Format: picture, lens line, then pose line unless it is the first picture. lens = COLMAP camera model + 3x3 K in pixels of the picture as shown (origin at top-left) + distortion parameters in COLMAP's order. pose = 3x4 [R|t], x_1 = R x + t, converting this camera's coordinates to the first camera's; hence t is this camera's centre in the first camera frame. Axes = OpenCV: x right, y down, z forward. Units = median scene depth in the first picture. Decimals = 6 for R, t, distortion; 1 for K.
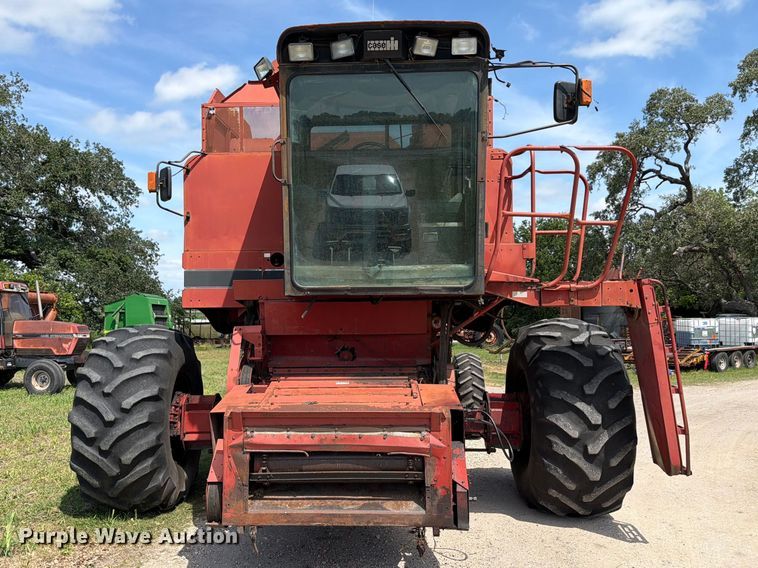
lens RADIAL K [[659.1, 0, 337.1], [0, 659.1, 285.0], [0, 0, 1]] dist [0.107611, -0.250664]
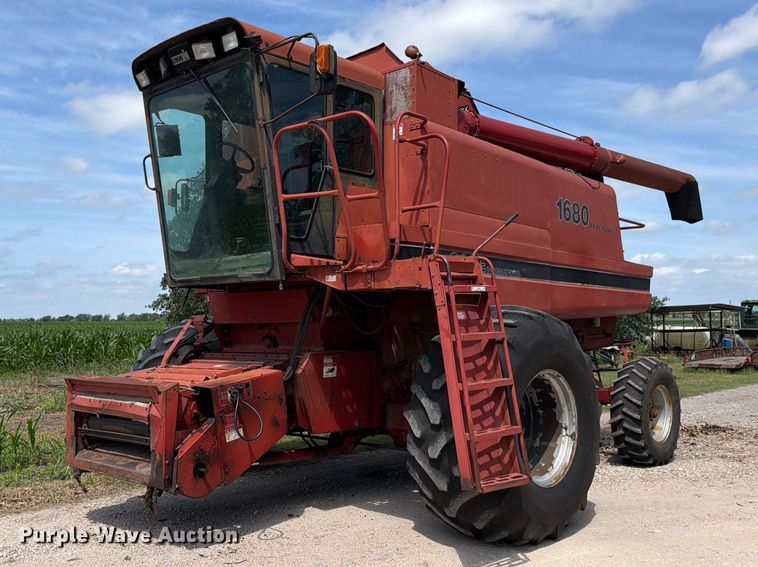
lens RADIAL K [[765.5, 0, 378.2], [0, 765.5, 295.9], [0, 0, 1]] dist [0.148707, -0.416608]
pose [[0.762176, -0.026409, -0.646830, 0.944334], [0.030911, 0.999513, -0.004386, 0.042115], [0.646631, -0.016651, 0.762621, 0.183246]]
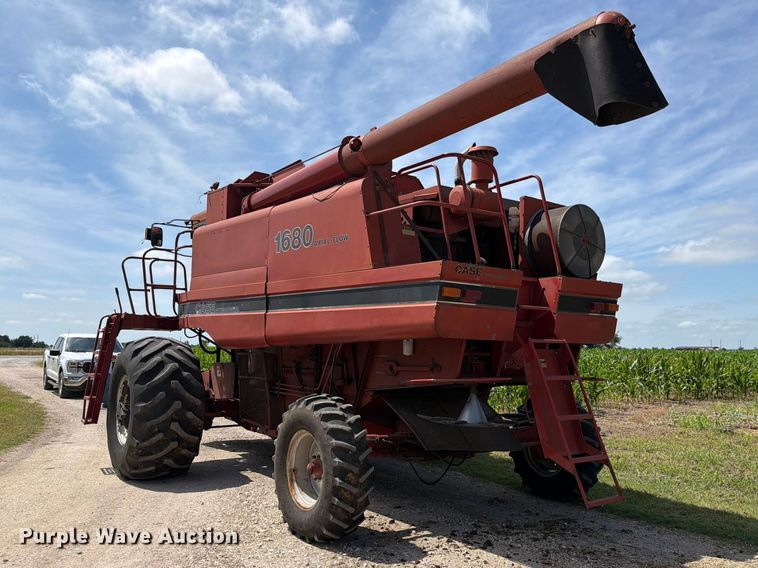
lens RADIAL K [[683.9, 0, 337.7], [0, 683.9, 273.3], [0, 0, 1]] dist [0.194925, -0.000552]
pose [[-0.840642, -0.065318, -0.537638, 0.913224], [0.009199, 0.990835, -0.134761, 0.133846], [0.541513, -0.118232, -0.832337, 2.724427]]
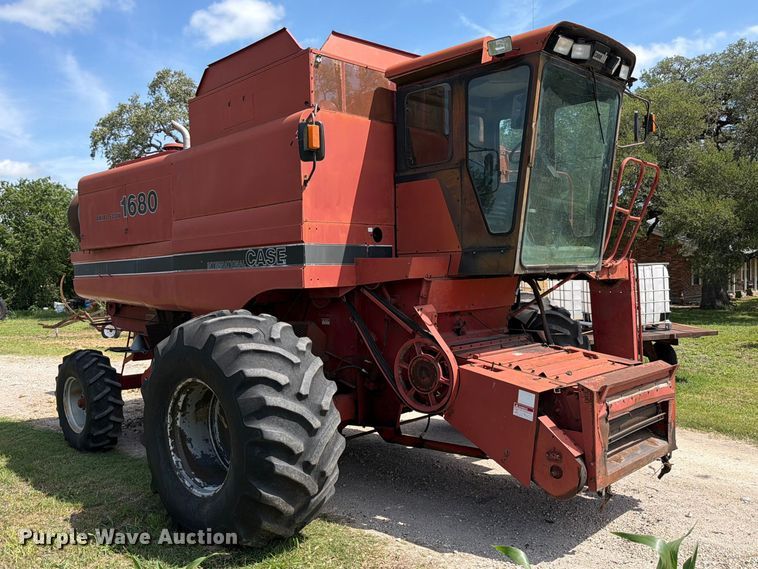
lens RADIAL K [[659.1, 0, 337.1], [0, 659.1, 285.5], [0, 0, 1]] dist [0.107611, -0.250664]
pose [[0.694358, -0.025248, 0.719186, -0.898346], [-0.011712, 0.998855, 0.046374, -0.009975], [-0.719534, -0.040624, 0.693268, 0.424128]]
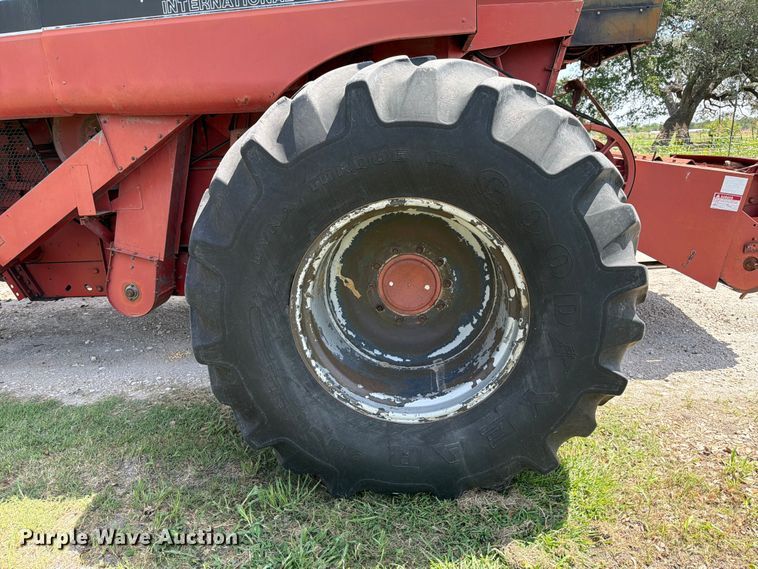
lens RADIAL K [[523.7, 0, 375.7], [0, 523.7, 282.7], [0, 0, 1]] dist [0.068191, -0.081196]
pose [[0.086654, -0.258500, 0.962117, -0.738654], [0.002058, 0.965794, 0.259302, 0.113910], [-0.996236, -0.020490, 0.084222, 1.108065]]
